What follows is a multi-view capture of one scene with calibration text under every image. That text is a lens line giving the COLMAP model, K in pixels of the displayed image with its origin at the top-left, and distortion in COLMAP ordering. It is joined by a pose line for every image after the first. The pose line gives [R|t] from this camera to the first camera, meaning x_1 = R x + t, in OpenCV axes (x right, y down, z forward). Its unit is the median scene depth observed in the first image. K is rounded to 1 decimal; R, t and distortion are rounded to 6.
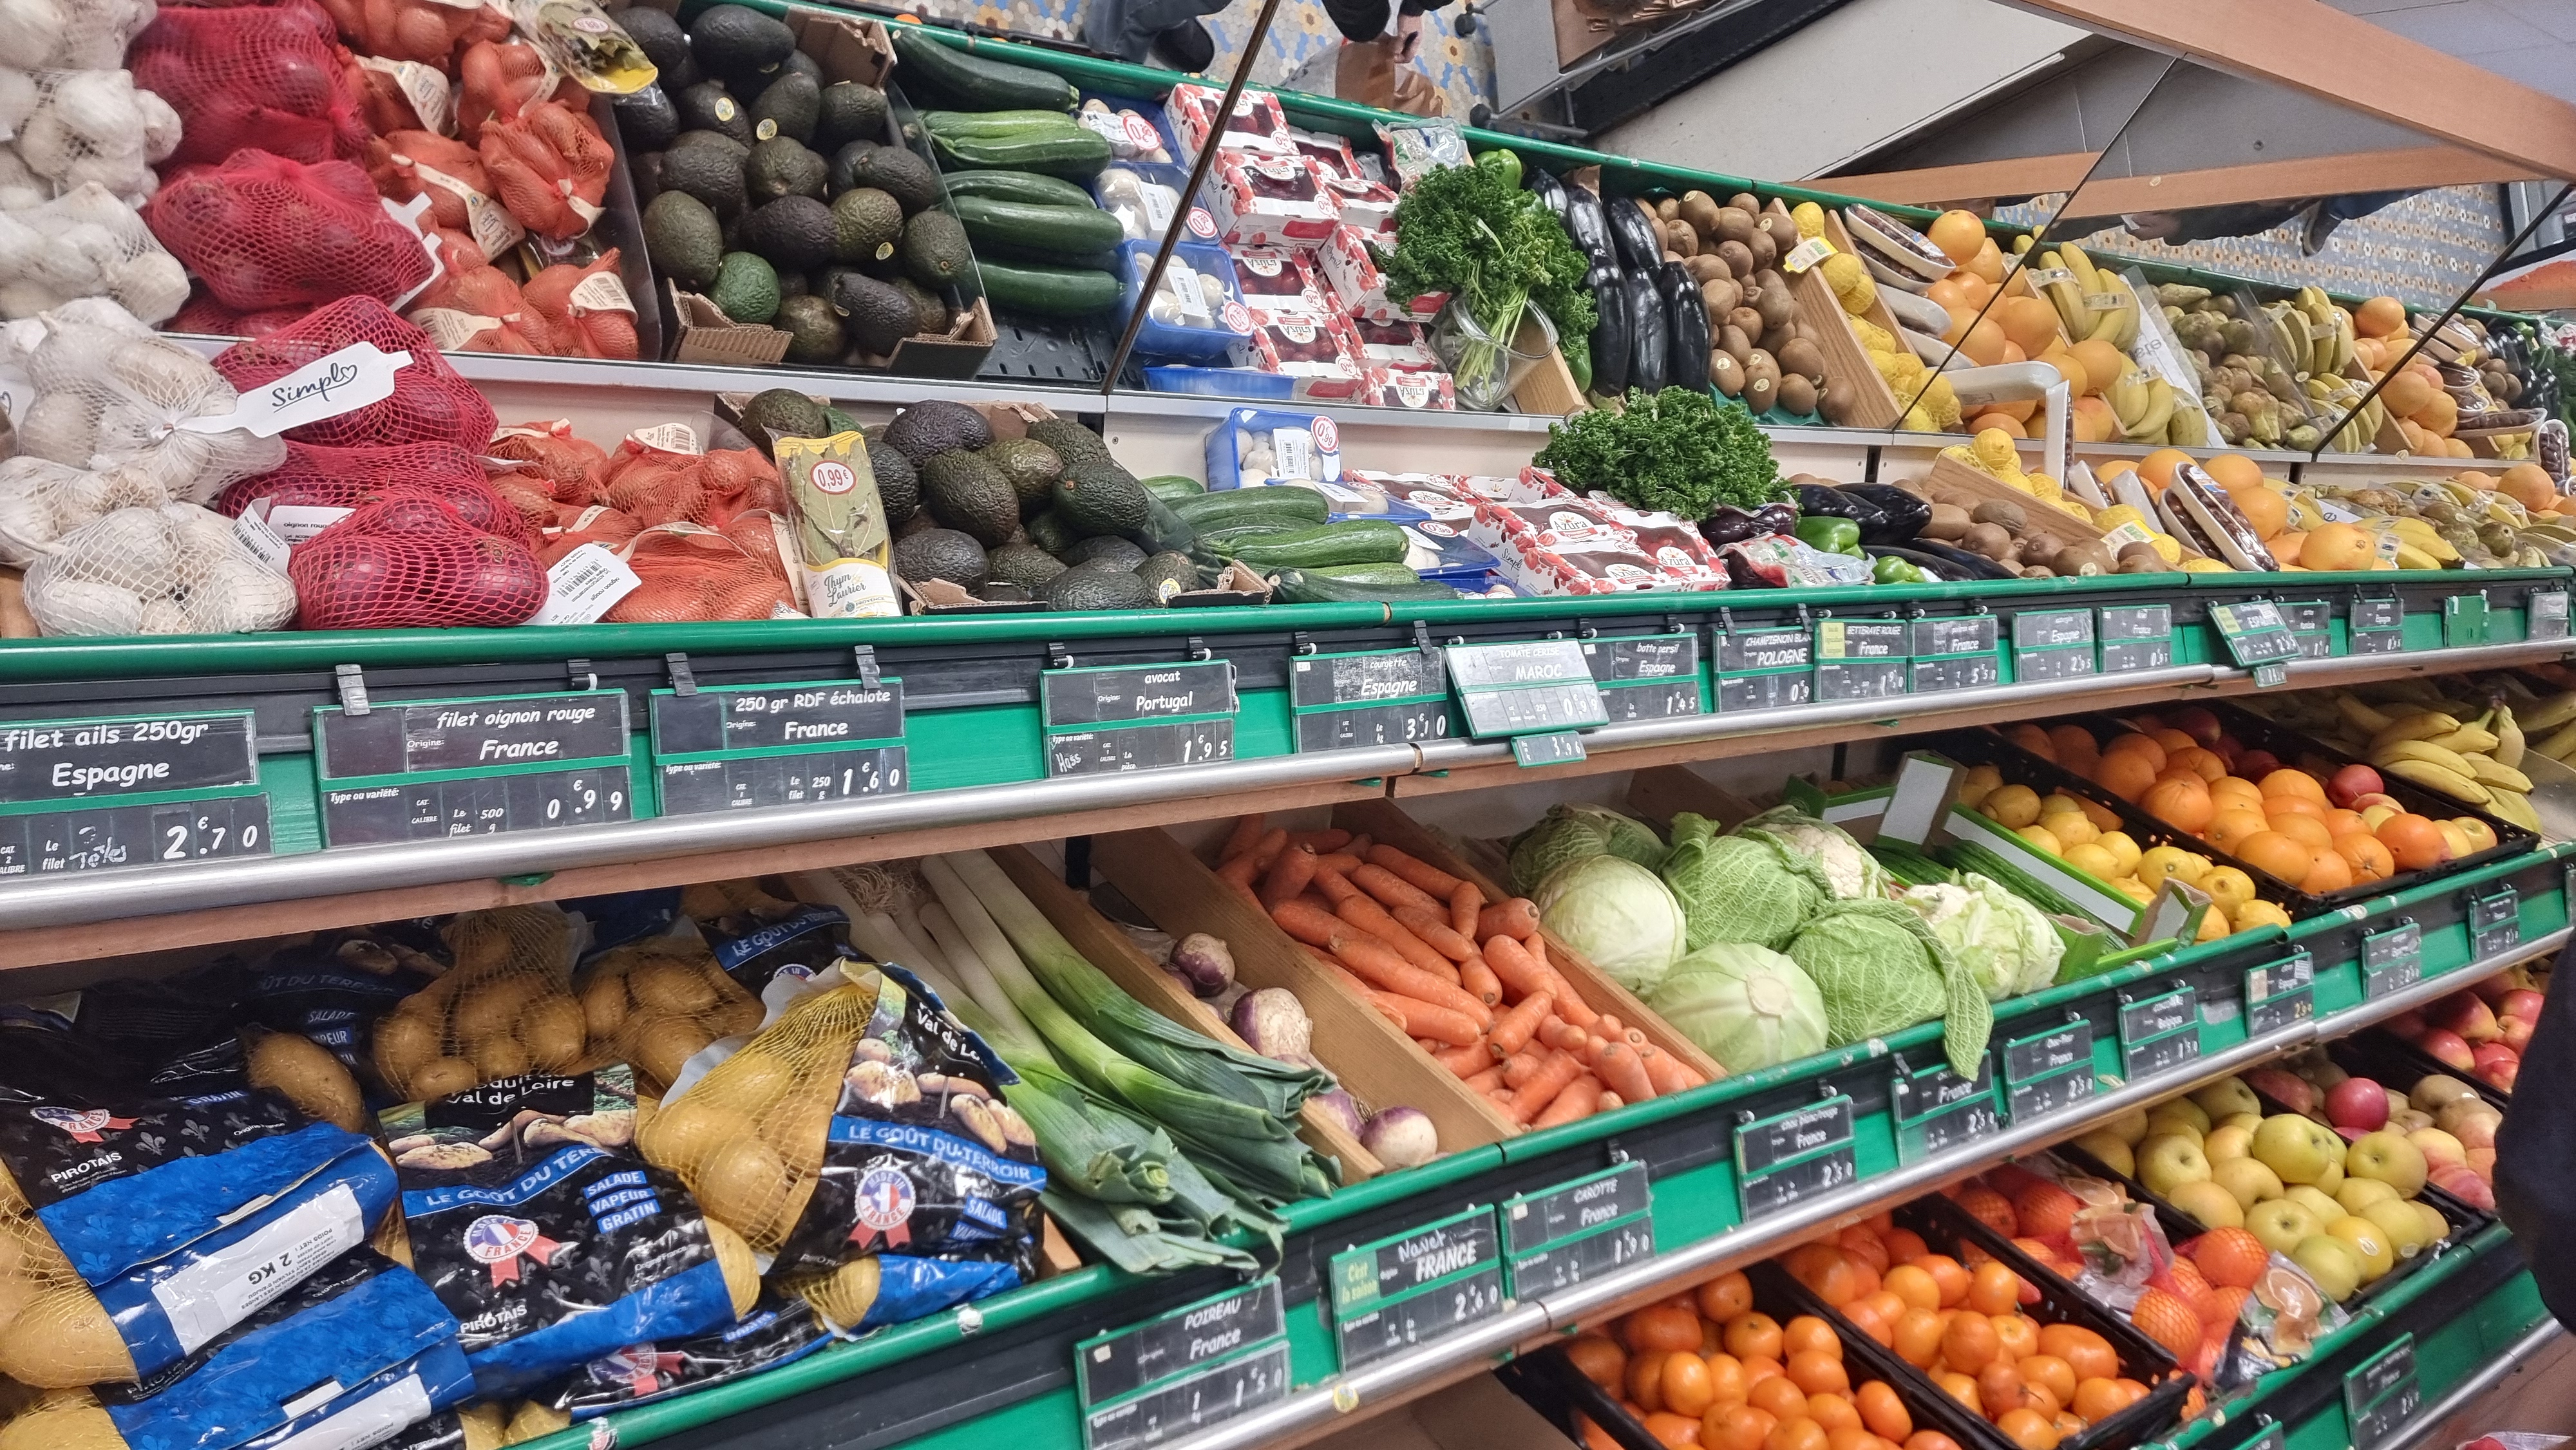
lens RADIAL K [[1790.4, 0, 1291.9], [0, 1790.4, 725.4], [0, 0, 1]] dist [0.043051, -0.003966]
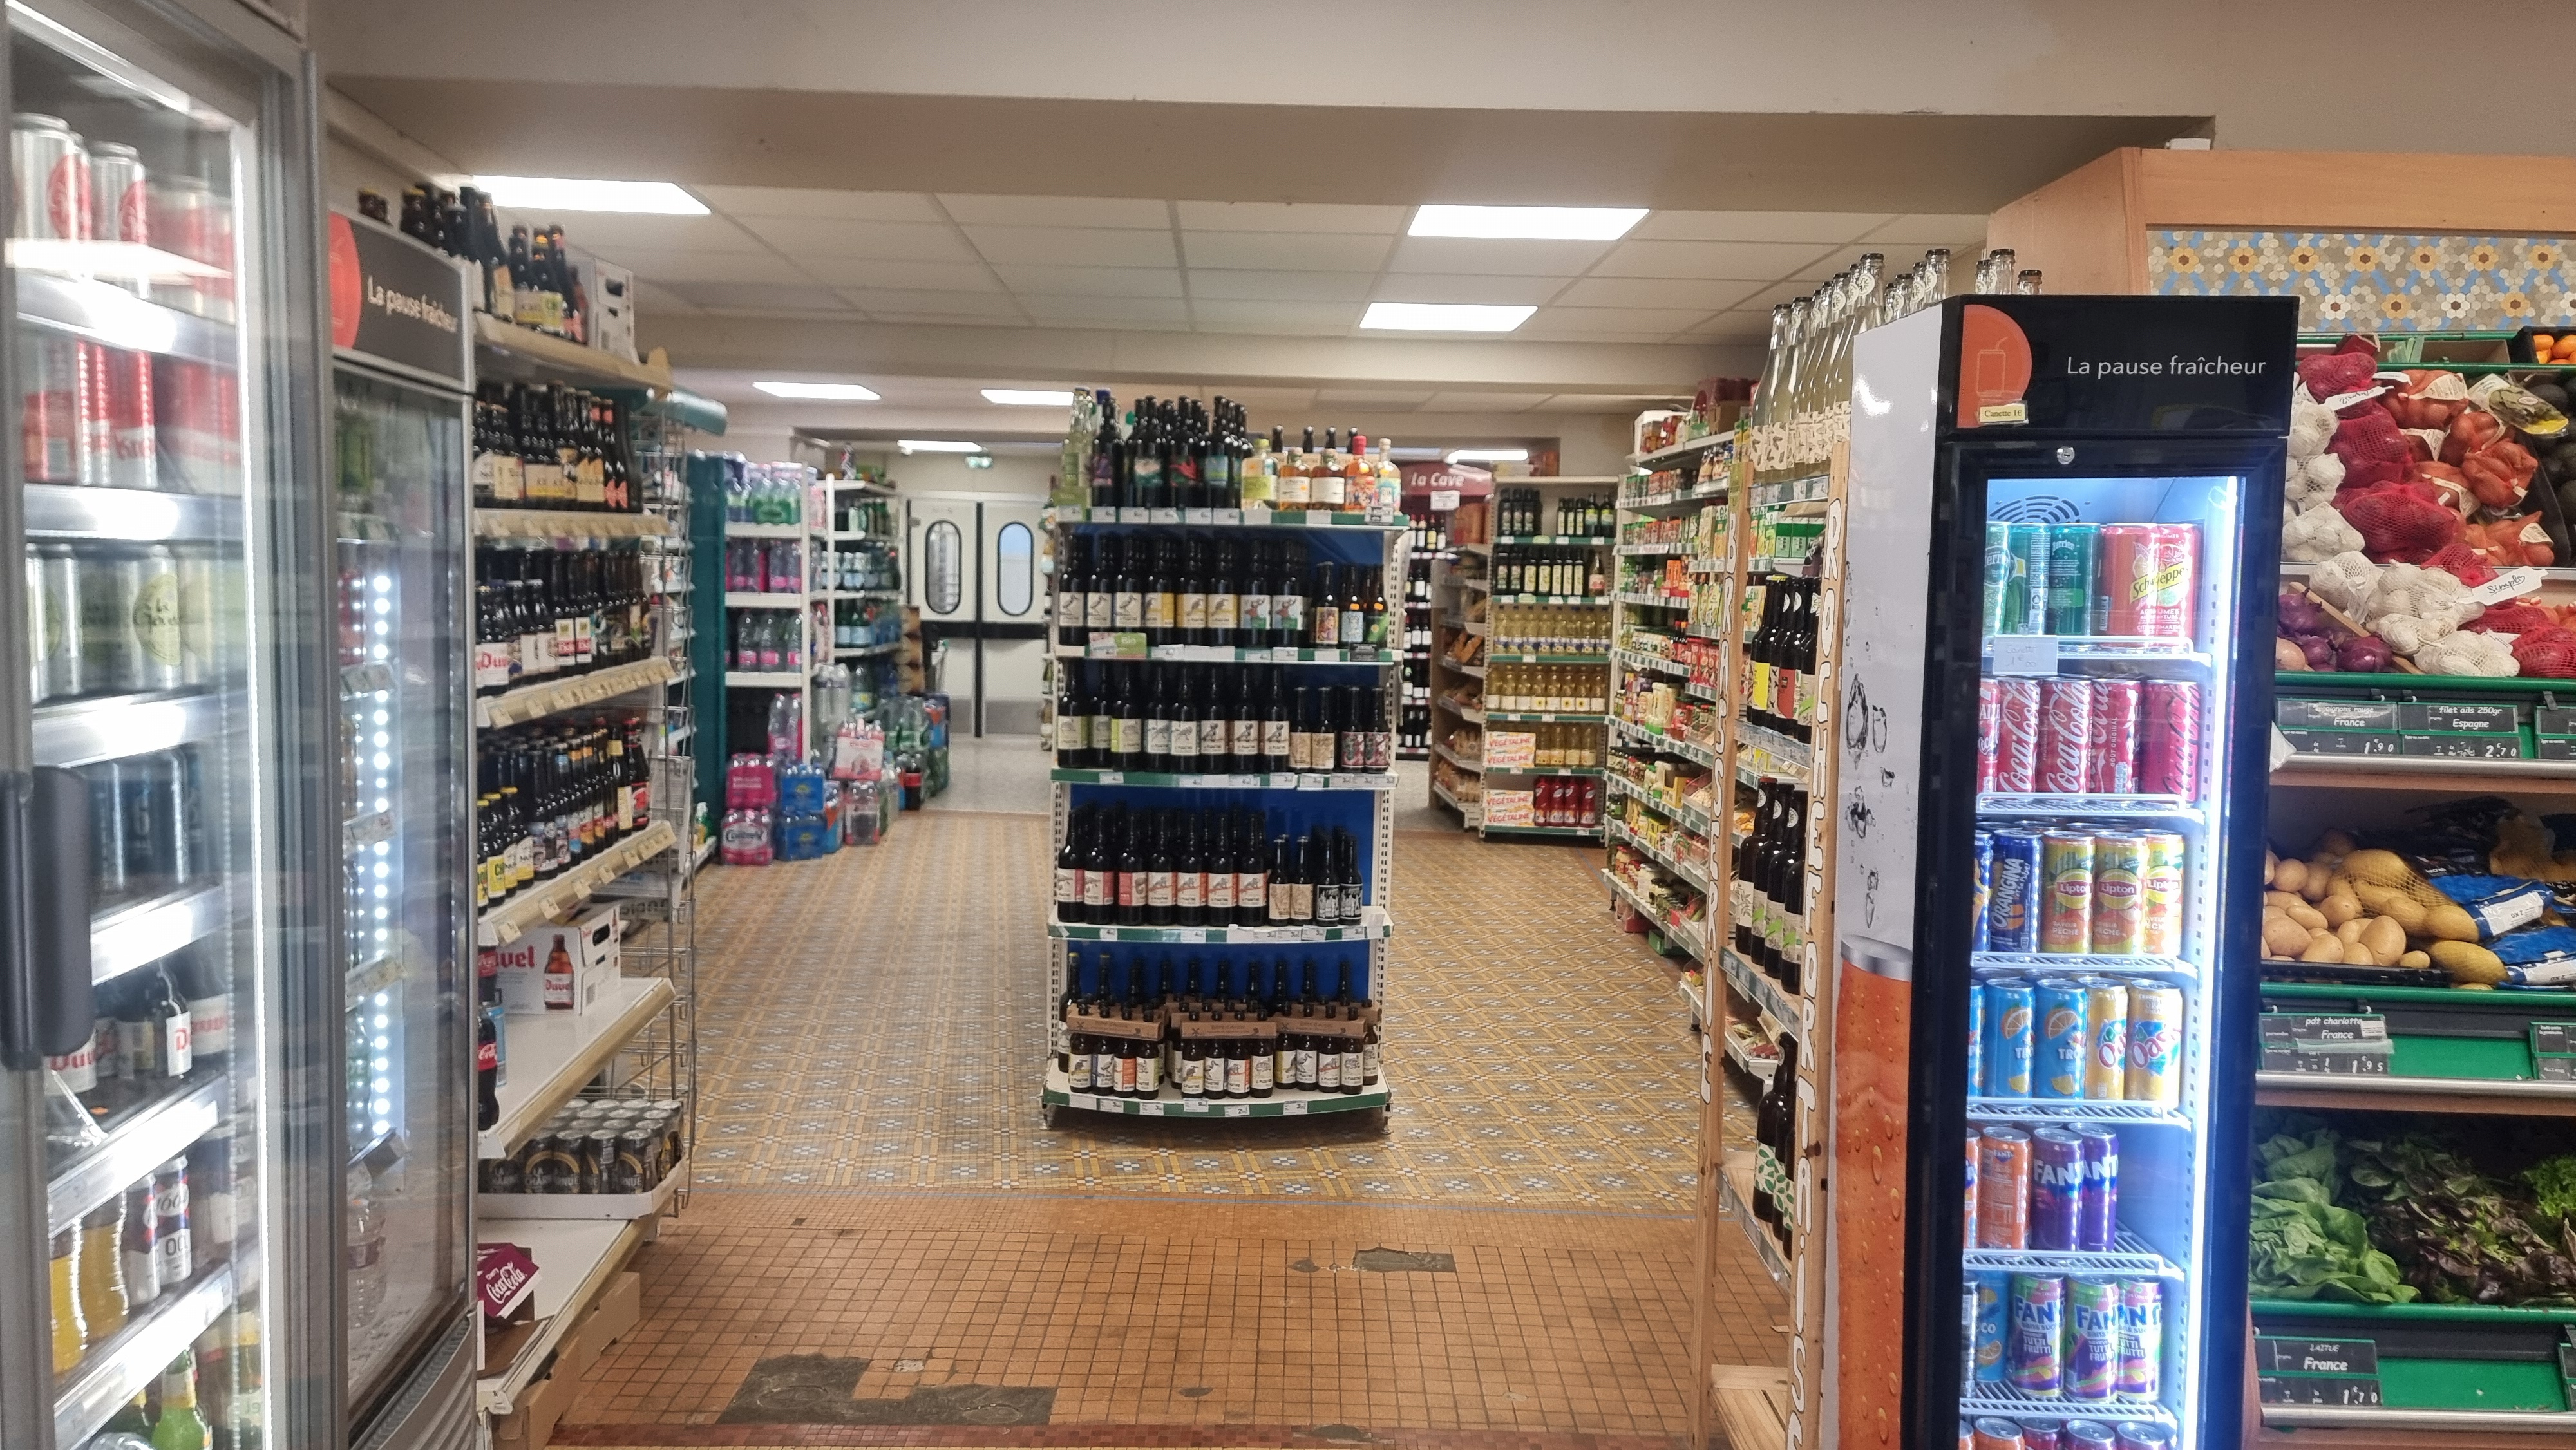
lens RADIAL K [[1790.4, 0, 1291.9], [0, 1790.4, 725.4], [0, 0, 1]] dist [0.043051, -0.003966]
pose [[0.783673, 0.034629, -0.620208, -0.202004], [-0.096346, 0.993138, -0.066287, 0.234883], [0.613657, 0.111702, 0.781631, -1.388399]]
